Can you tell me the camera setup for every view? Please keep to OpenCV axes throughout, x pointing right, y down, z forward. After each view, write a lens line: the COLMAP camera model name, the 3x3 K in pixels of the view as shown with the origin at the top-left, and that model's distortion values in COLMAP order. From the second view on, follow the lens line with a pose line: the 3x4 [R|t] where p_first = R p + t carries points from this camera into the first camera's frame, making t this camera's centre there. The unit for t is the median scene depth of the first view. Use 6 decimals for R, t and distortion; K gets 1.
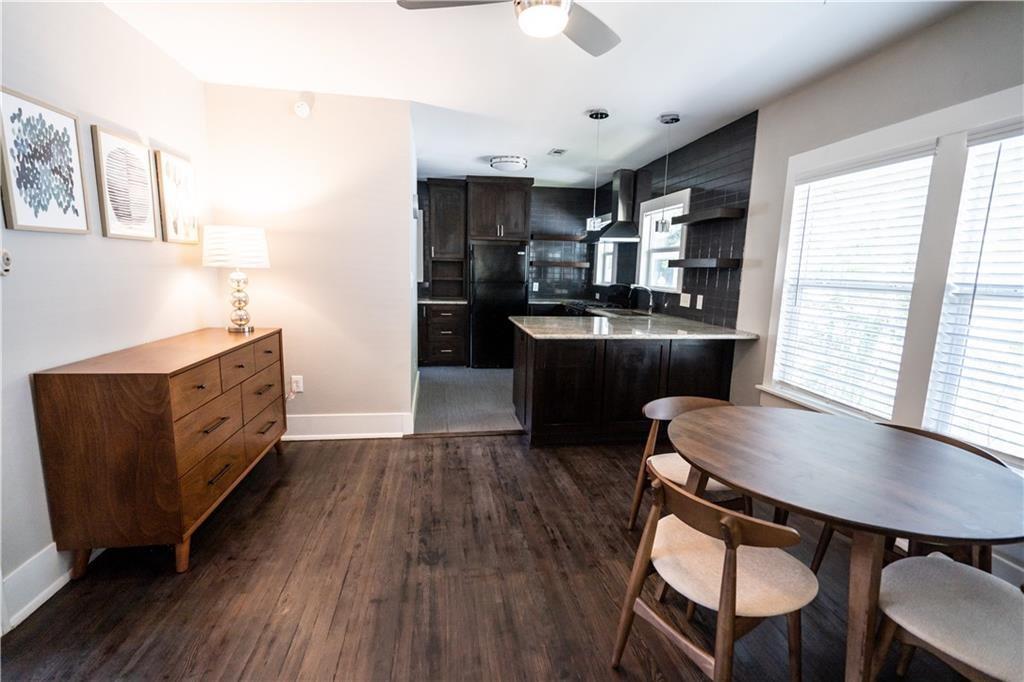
lens RADIAL K [[462.0, 0, 512.8], [0, 462.0, 337.6], [0, 0, 1]] dist [-0.003449, -0.000063]
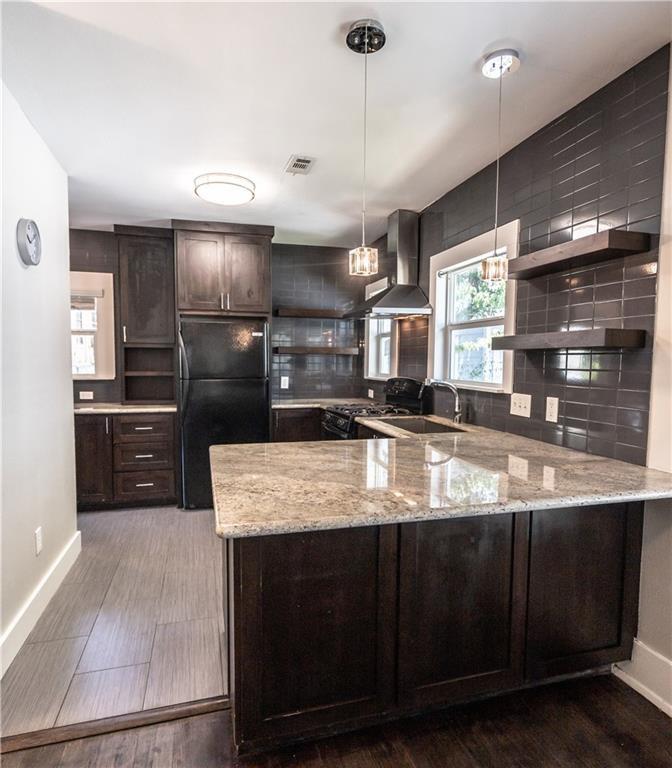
lens RADIAL K [[469.3, 0, 335.3], [0, 469.3, 387.2], [0, 0, 1]] dist [0.005344, 0.000441]
pose [[0.993548, -0.022326, 0.111193, 0.058097], [0.031924, 0.995843, -0.085308, -0.048227], [-0.108826, 0.088308, 0.990131, 0.346254]]
